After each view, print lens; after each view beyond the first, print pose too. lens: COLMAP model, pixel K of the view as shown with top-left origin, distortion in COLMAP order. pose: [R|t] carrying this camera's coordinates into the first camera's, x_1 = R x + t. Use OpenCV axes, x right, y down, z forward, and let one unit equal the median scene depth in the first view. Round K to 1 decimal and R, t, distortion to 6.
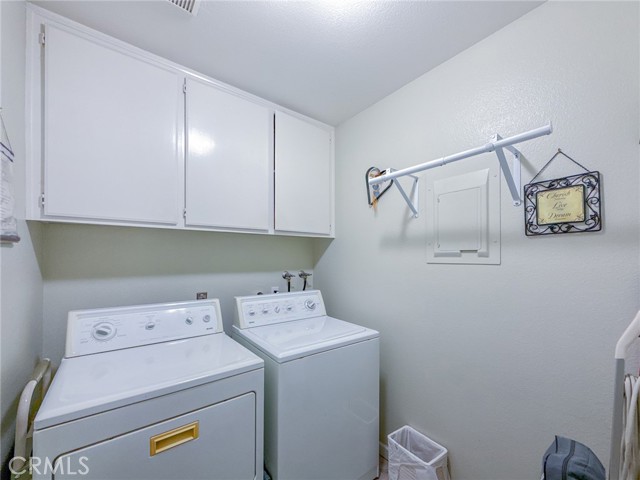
lens RADIAL K [[256.2, 0, 321.7], [0, 256.2, 261.6], [0, 0, 1]] dist [-0.000546, -0.000155]
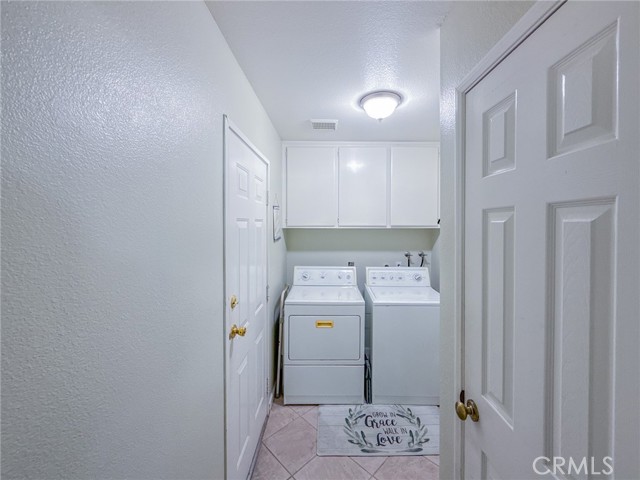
lens RADIAL K [[254.8, 0, 321.3], [0, 254.8, 240.8], [0, 0, 1]] dist [-0.000948, -0.000150]
pose [[0.765767, 0.033335, -0.642253, 0.506258], [-0.003212, 0.998842, 0.048013, -0.110241], [0.643110, -0.034703, 0.764987, -0.453083]]
